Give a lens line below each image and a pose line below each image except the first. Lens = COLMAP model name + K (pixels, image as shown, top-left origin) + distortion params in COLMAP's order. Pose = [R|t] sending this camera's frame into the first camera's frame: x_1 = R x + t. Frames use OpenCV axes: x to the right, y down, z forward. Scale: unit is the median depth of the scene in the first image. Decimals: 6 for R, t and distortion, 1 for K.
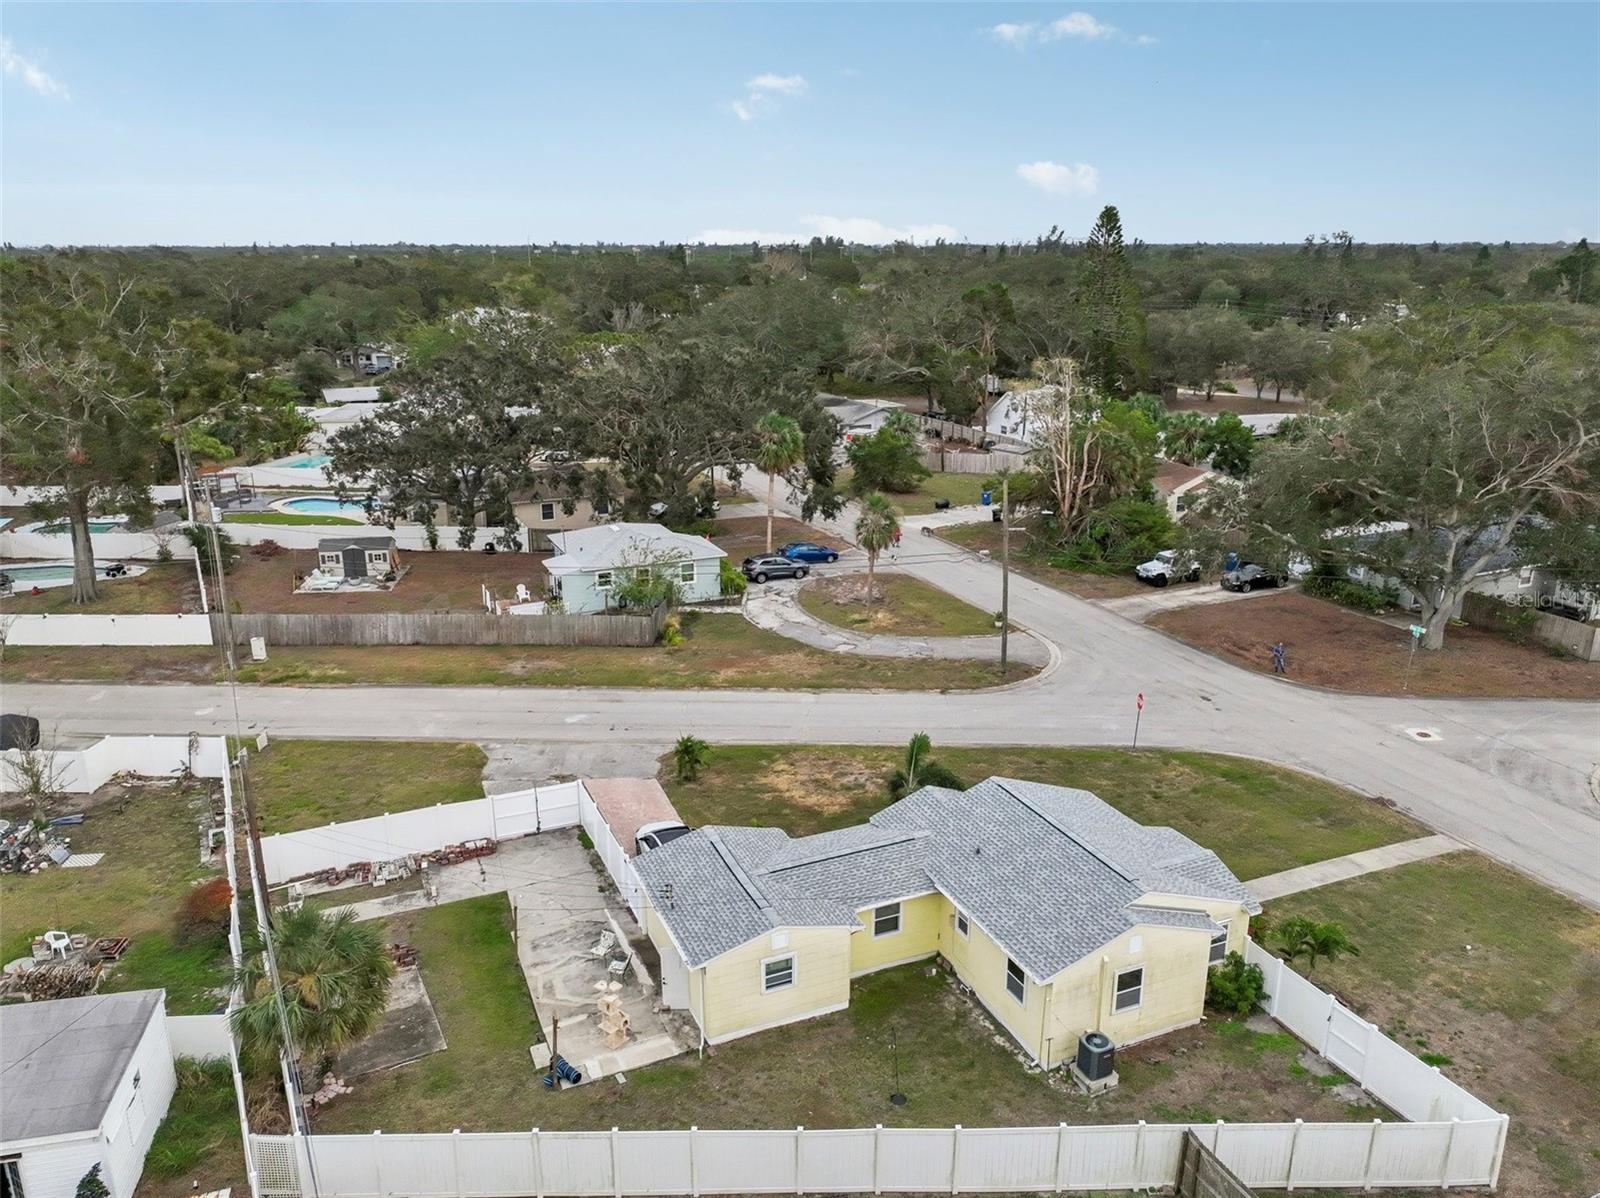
lens RADIAL K [[1187.9, 0, 800.0], [0, 1187.9, 599.0], [0, 0, 1]] dist [0.000073, 0.000549]
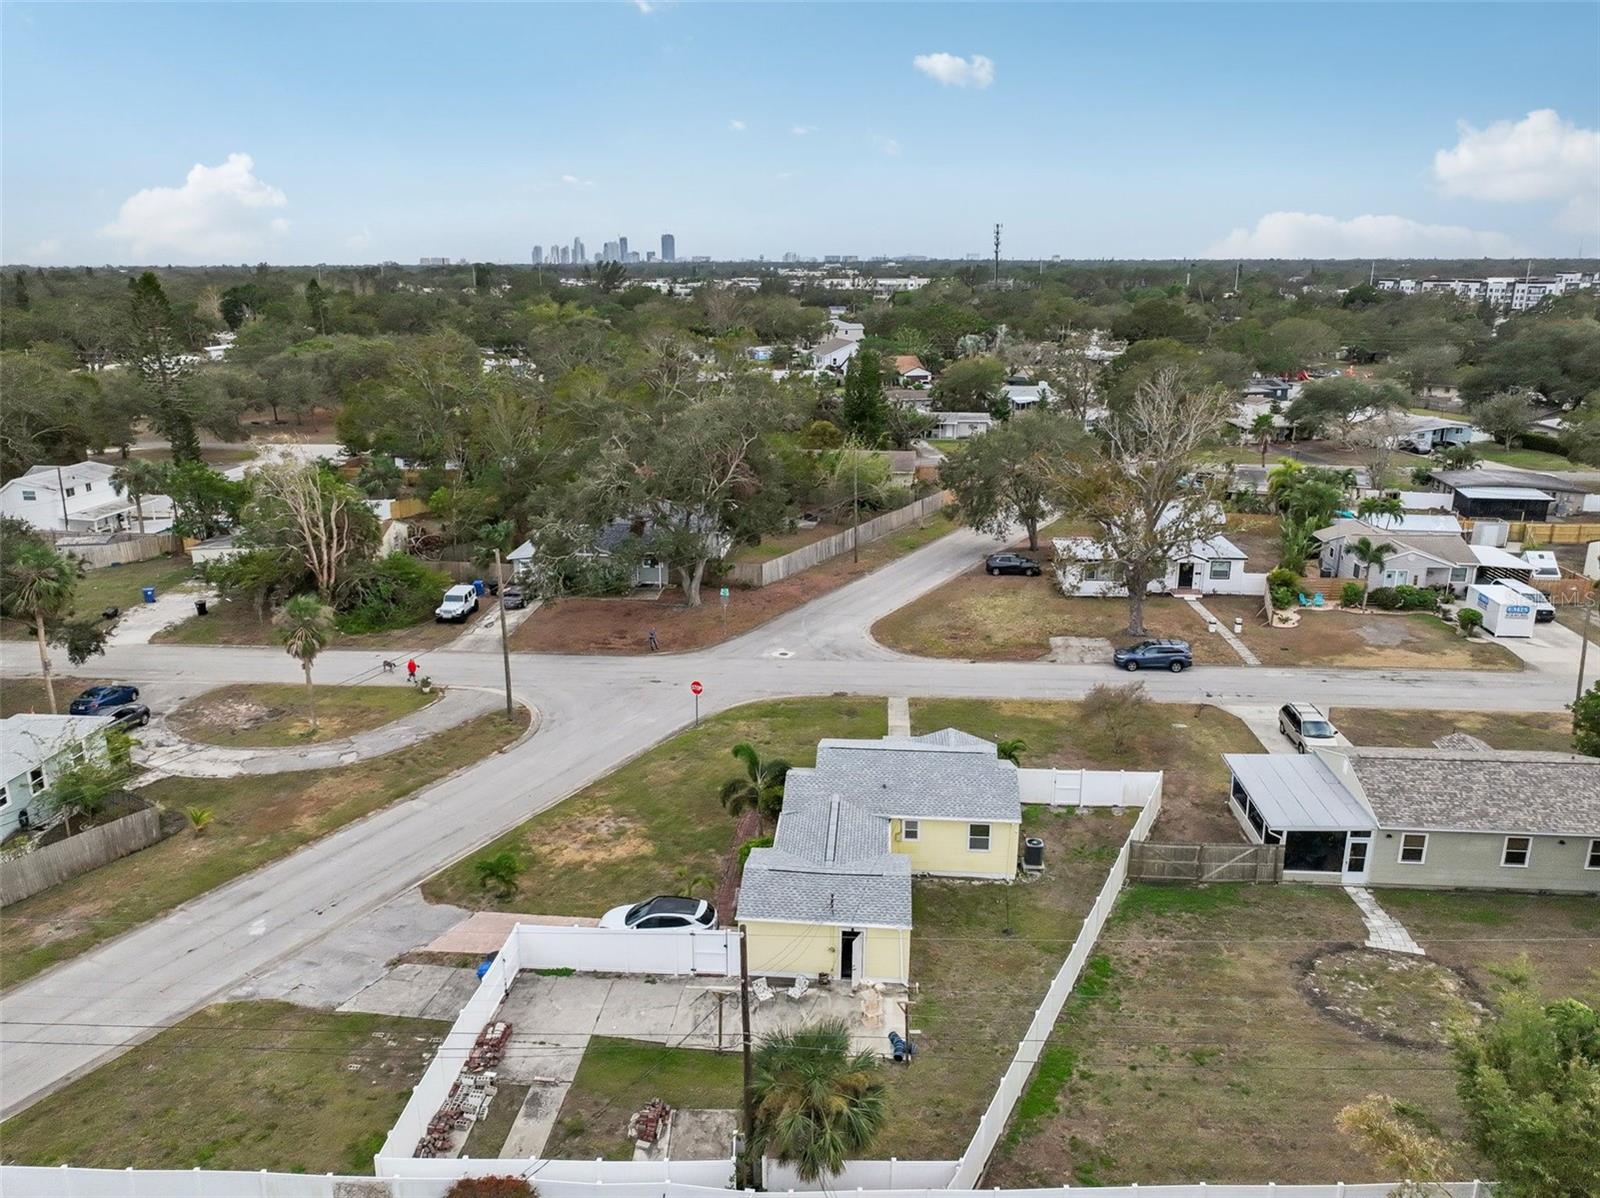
lens RADIAL K [[1164.6, 0, 800.0], [0, 1164.6, 599.0], [0, 0, 1]] dist [-0.003425, 0.001542]
pose [[0.471370, -0.242980, 0.847804, -0.553848], [0.253461, 0.958067, 0.133660, -0.114464], [-0.844730, 0.151882, 0.513190, 0.189618]]
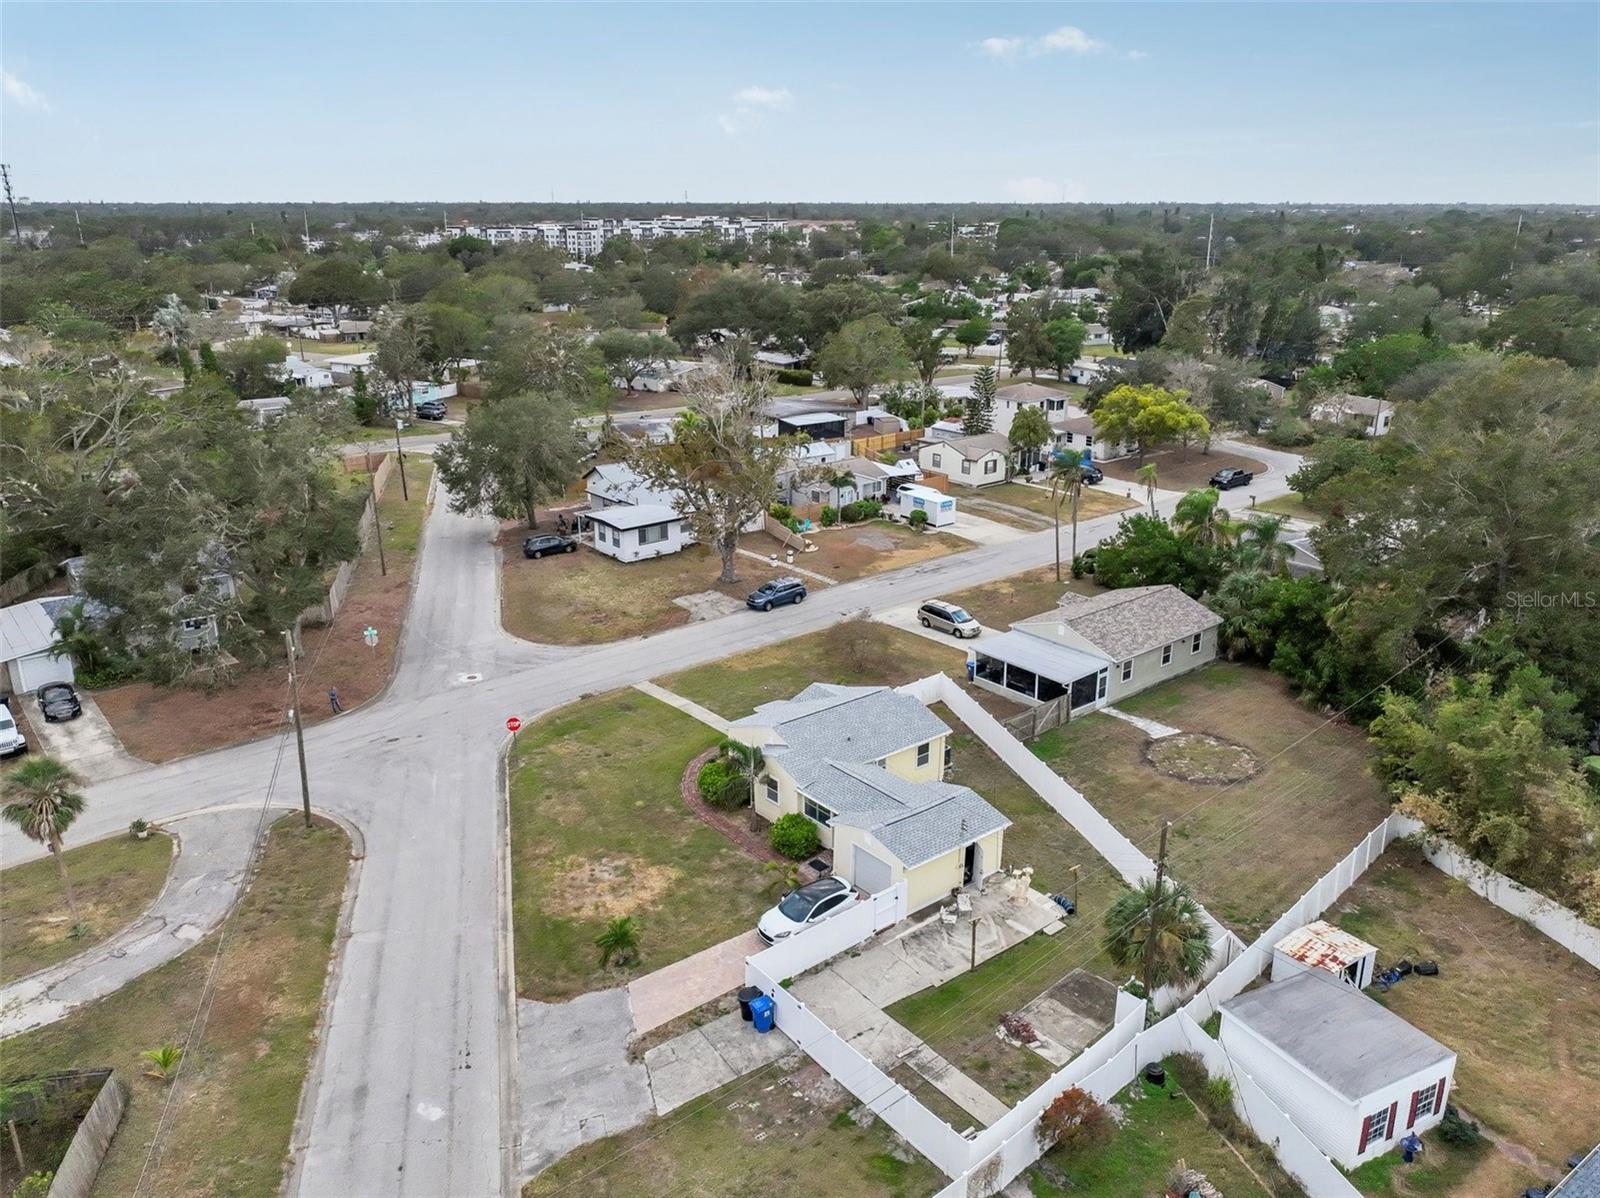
lens RADIAL K [[1187.9, 0, 800.0], [0, 1187.9, 599.0], [0, 0, 1]] dist [0.000073, 0.000549]
pose [[-0.271747, -0.300630, 0.914208, -0.683468], [0.276993, 0.885323, 0.373467, -0.315502], [-0.921644, 0.354718, -0.157311, 0.685041]]
